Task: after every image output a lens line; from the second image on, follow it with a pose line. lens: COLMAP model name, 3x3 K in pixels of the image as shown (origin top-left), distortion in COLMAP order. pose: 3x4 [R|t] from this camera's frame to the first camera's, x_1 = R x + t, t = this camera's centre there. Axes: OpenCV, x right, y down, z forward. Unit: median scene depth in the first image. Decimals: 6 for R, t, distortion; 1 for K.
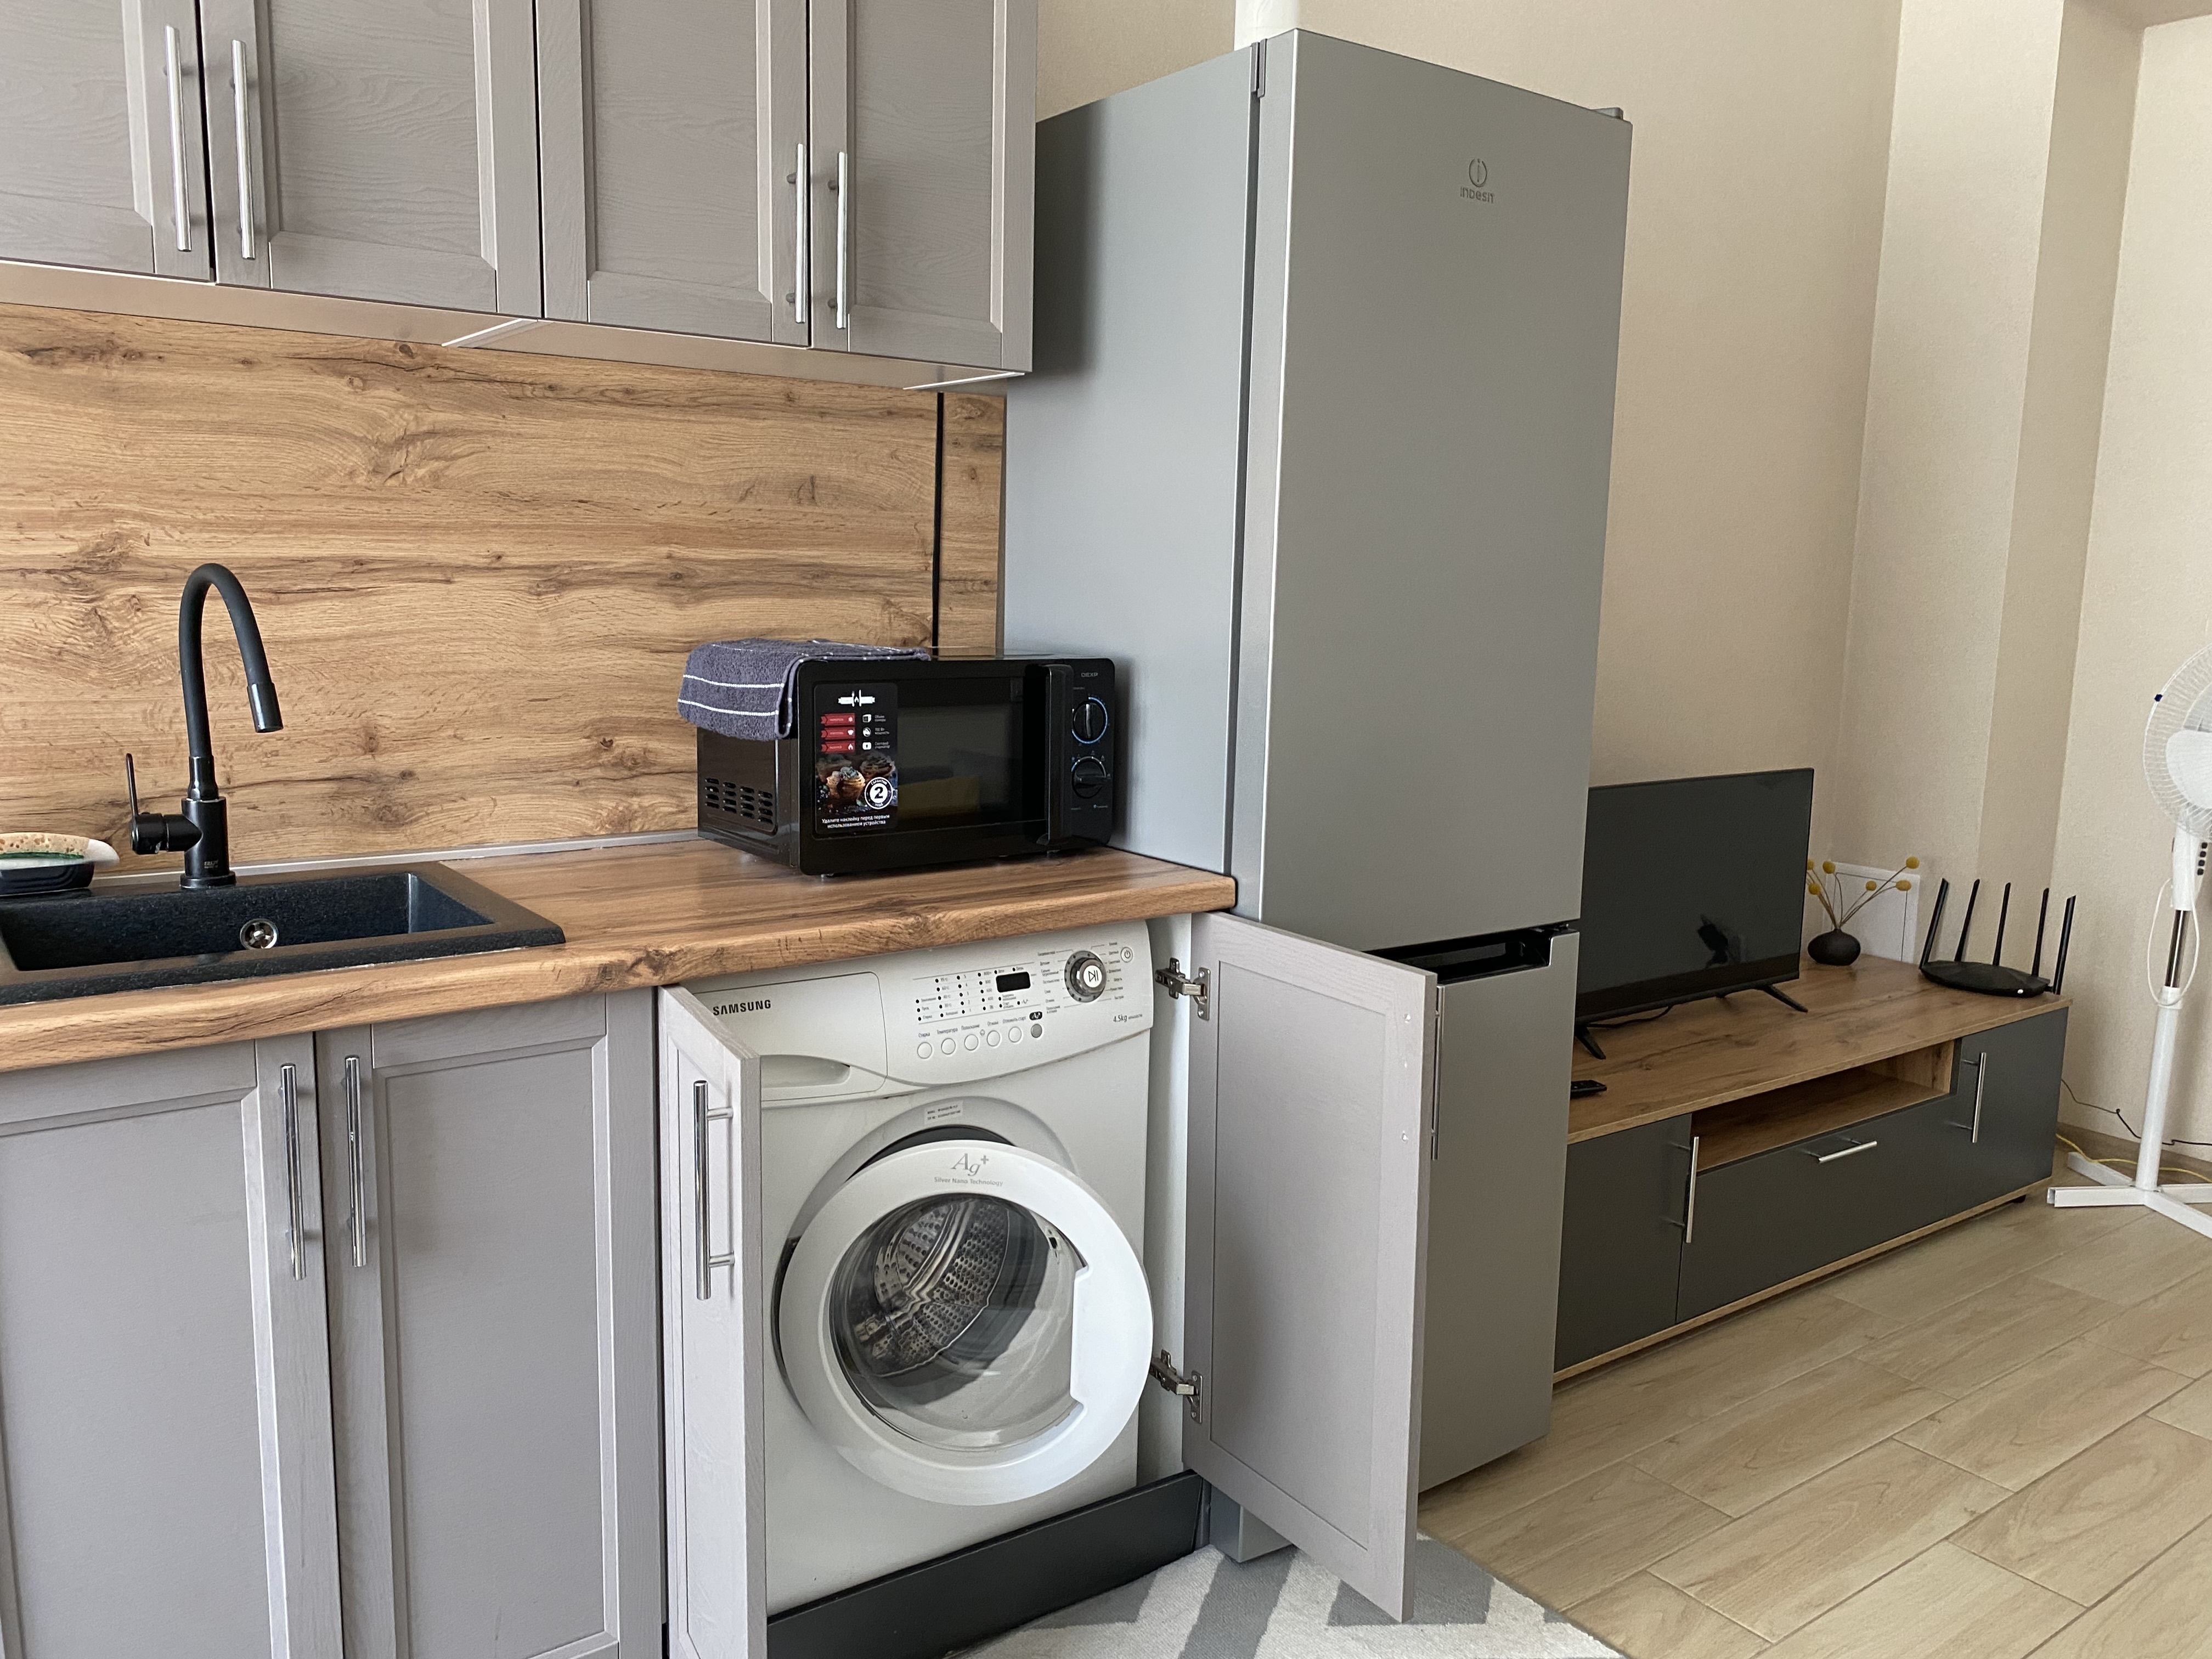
lens RADIAL K [[1720.7, 0, 1117.0], [0, 1720.7, 826.6], [0, 0, 1]] dist [0.022014, -0.013931]
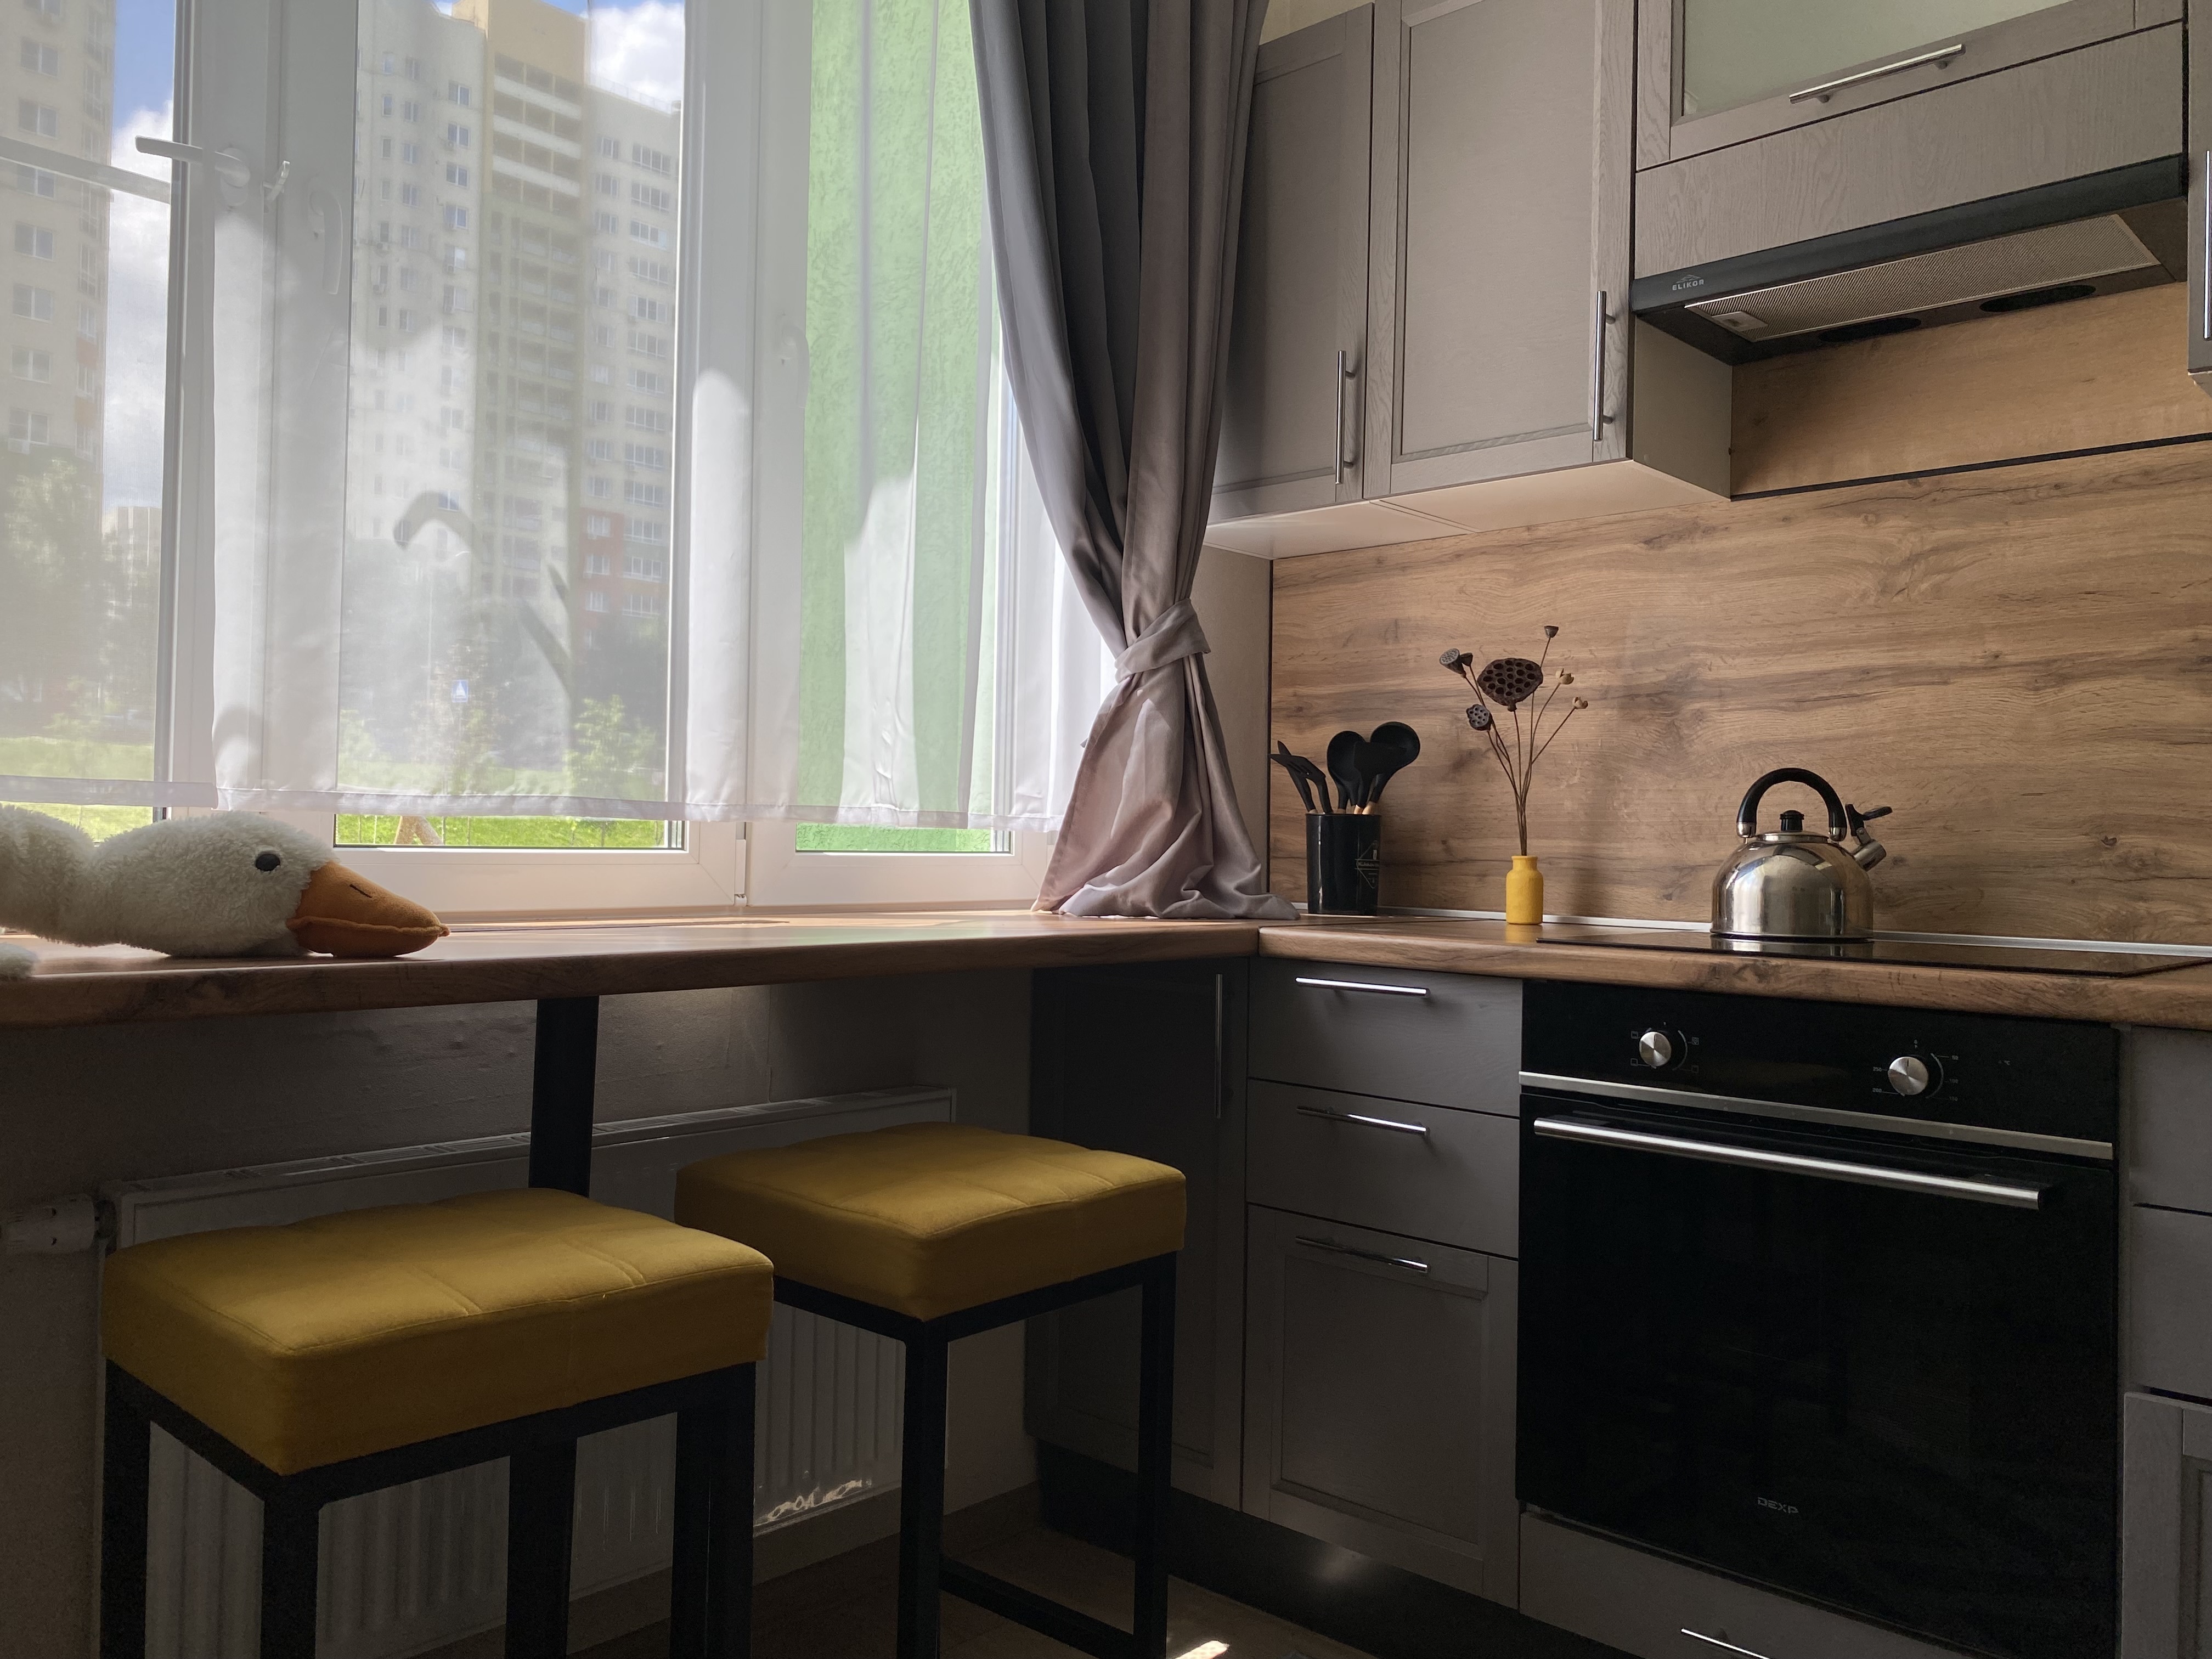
lens RADIAL K [[1720.7, 0, 1120.6], [0, 1720.7, 825.1], [0, 0, 1]] dist [0.022014, -0.013931]
pose [[0.171043, -0.037663, -0.984543, 0.572357], [-0.163702, 0.984293, -0.066093, 0.098902], [0.971569, 0.172477, 0.162191, 0.336779]]
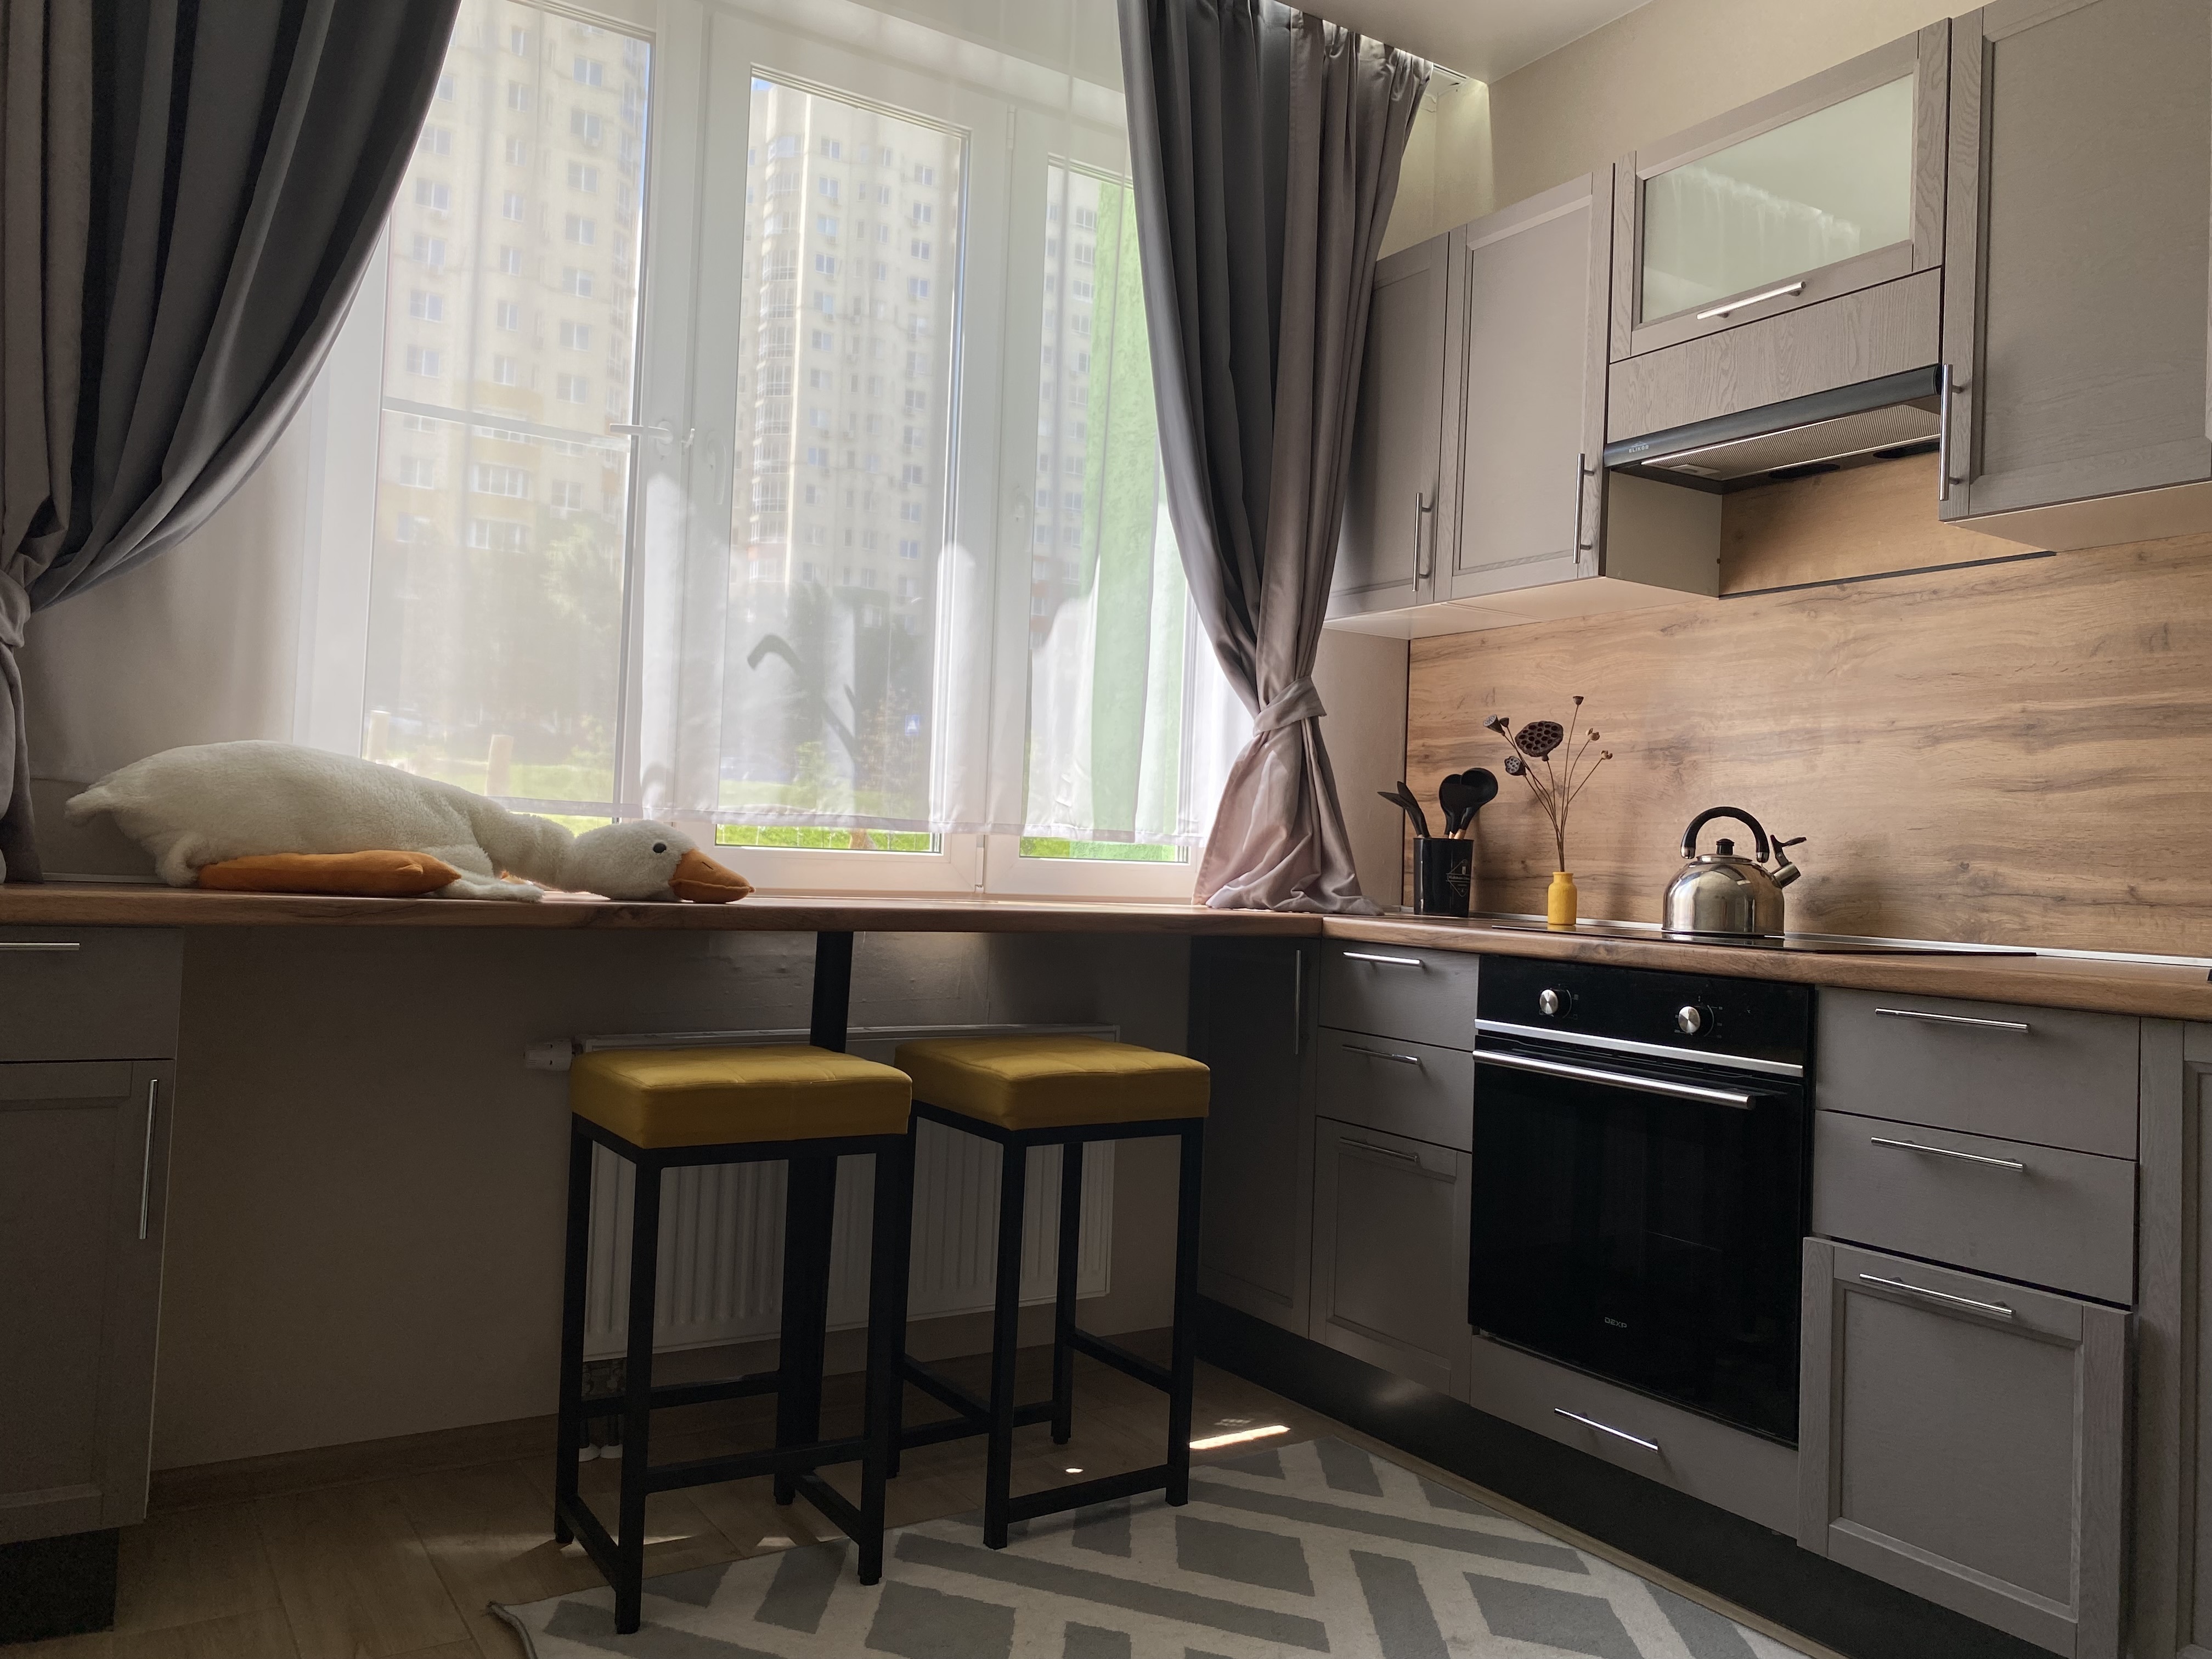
lens RADIAL K [[1720.7, 0, 1101.5], [0, 1720.7, 823.2], [0, 0, 1]] dist [0.022014, -0.013931]
pose [[-0.084619, -0.056108, -0.994832, 1.028569], [-0.193743, 0.980284, -0.038808, 0.092837], [0.977396, 0.189458, -0.093821, 0.538470]]
